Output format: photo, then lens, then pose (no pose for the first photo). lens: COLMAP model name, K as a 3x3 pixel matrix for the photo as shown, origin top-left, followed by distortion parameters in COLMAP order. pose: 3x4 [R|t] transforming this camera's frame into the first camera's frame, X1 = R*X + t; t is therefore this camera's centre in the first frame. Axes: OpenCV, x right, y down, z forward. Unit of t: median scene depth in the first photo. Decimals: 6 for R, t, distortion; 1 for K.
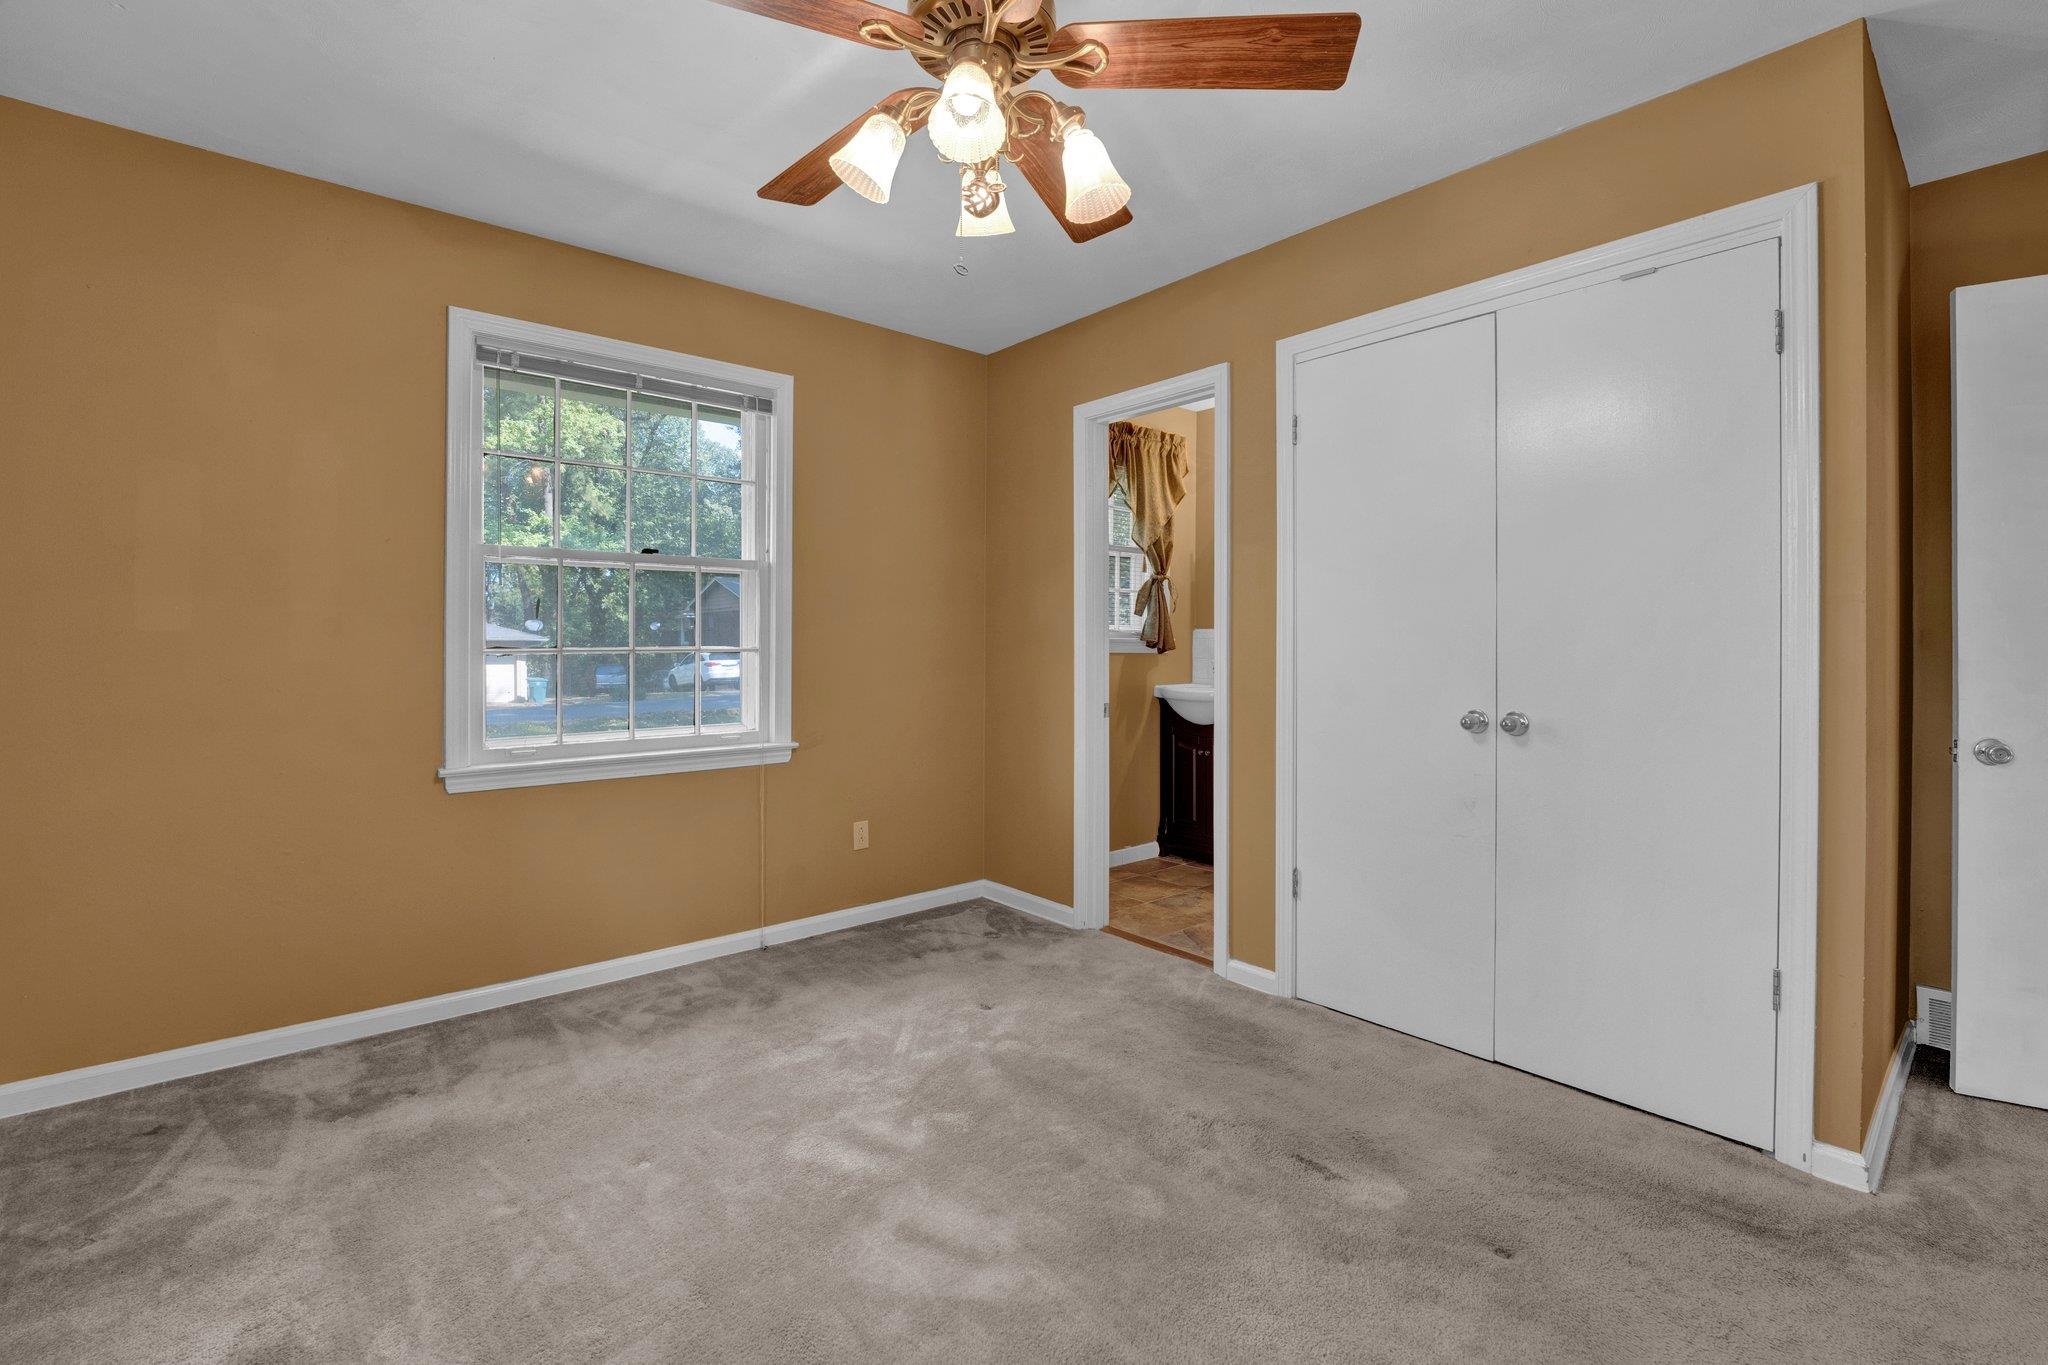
lens RADIAL K [[900.9, 0, 1027.9], [0, 900.9, 639.8], [0, 0, 1]] dist [-0.002476, -0.000367]
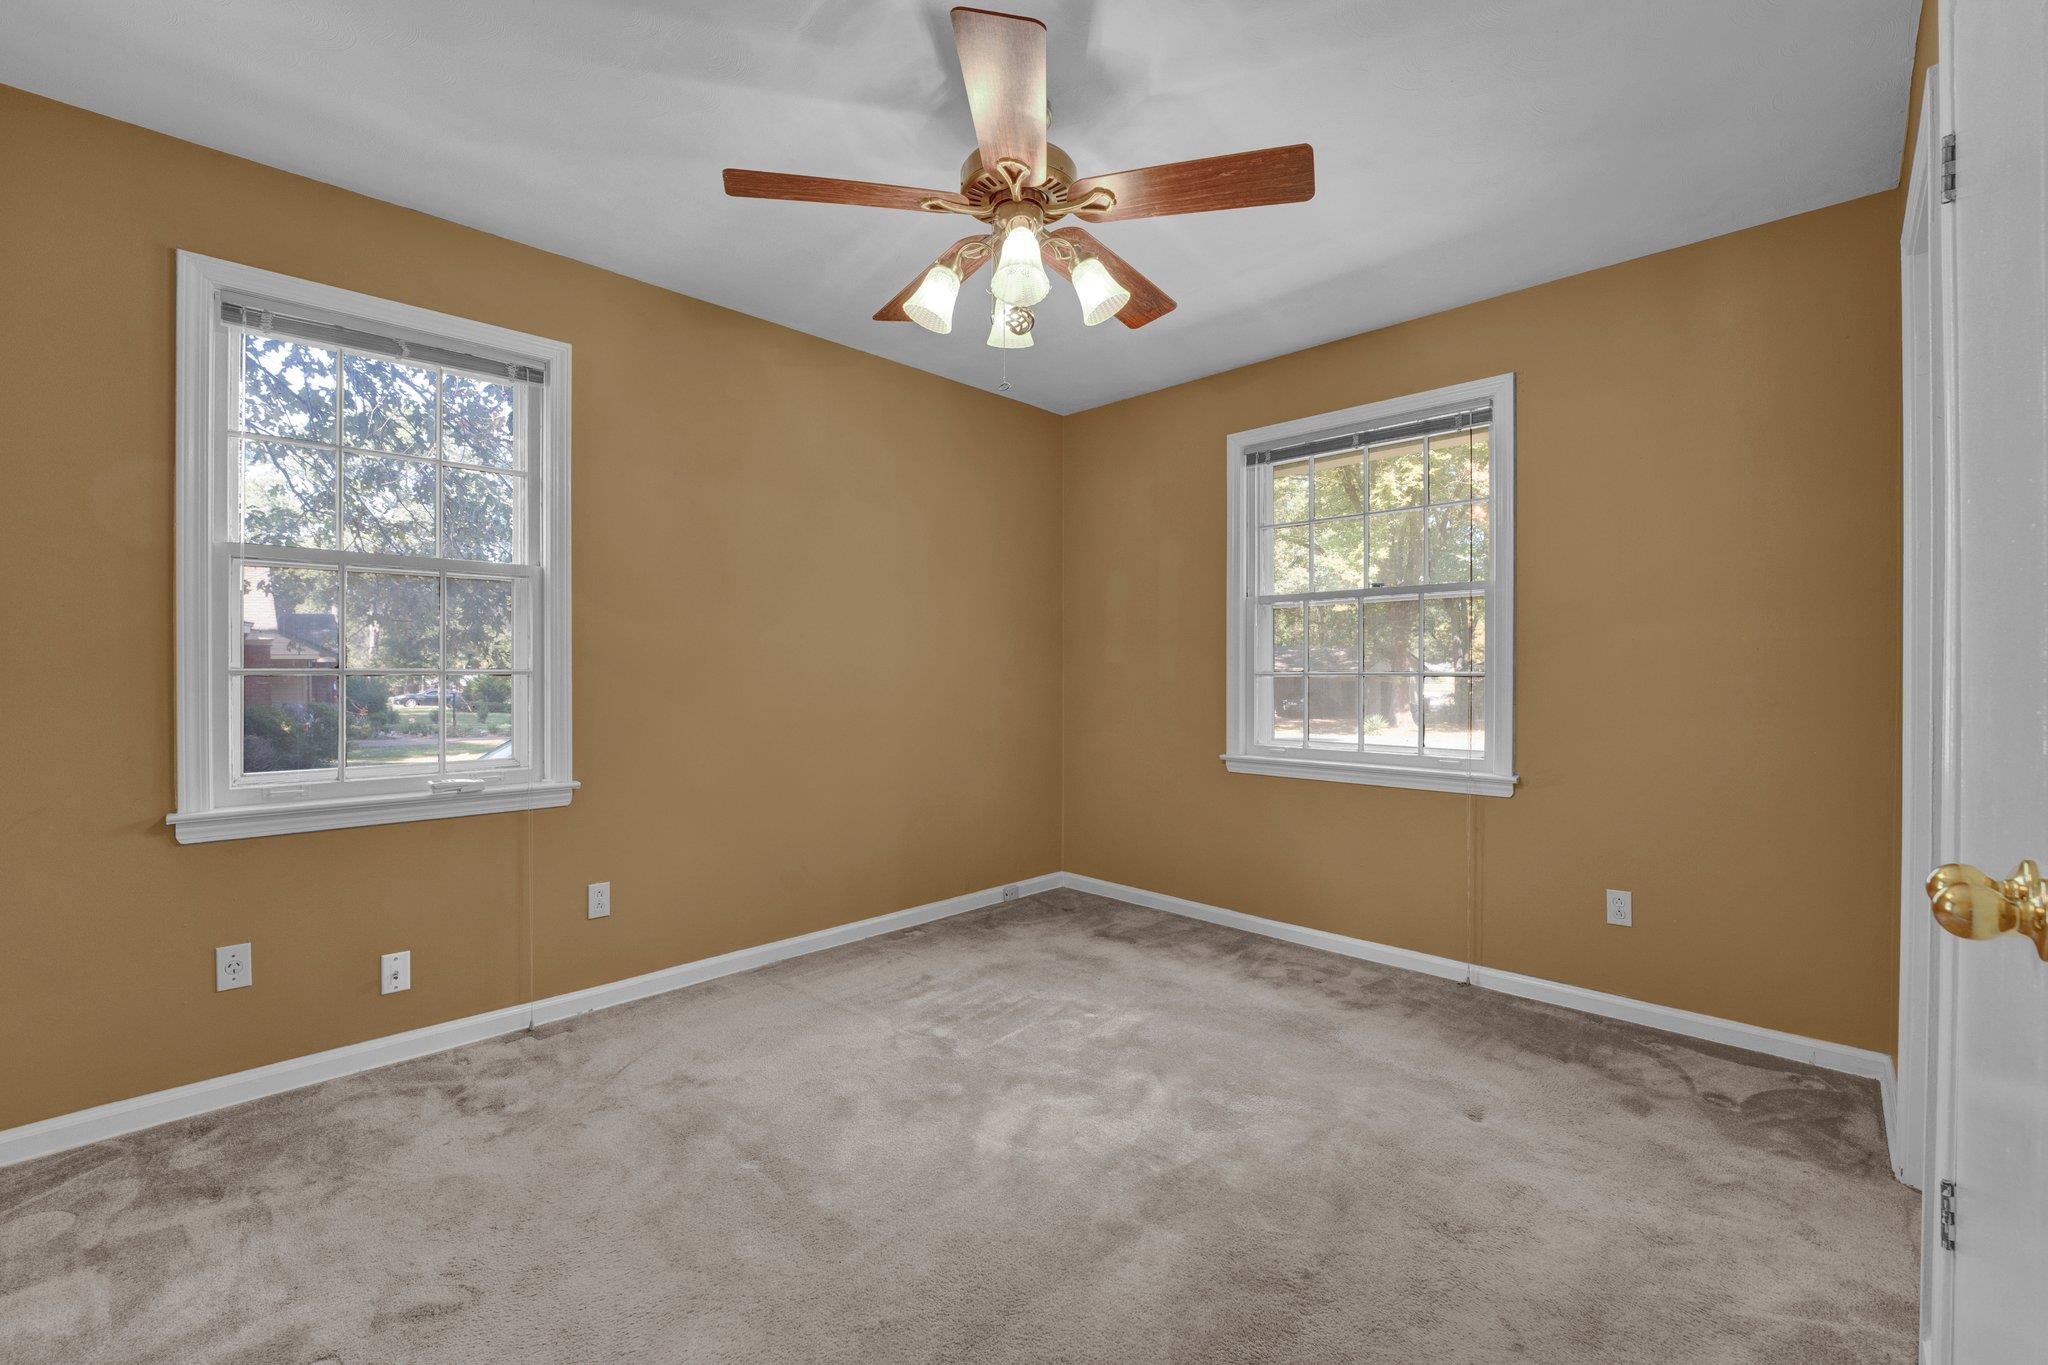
lens RADIAL K [[850.4, 0, 1024.0], [0, 850.4, 682.5], [0, 0, 1]] dist [-0.001060, -0.000184]
pose [[0.089661, 0.009105, -0.995931, 0.545501], [0.000327, 0.999958, 0.009171, 0.011214], [0.995972, -0.001147, 0.089654, 0.433657]]
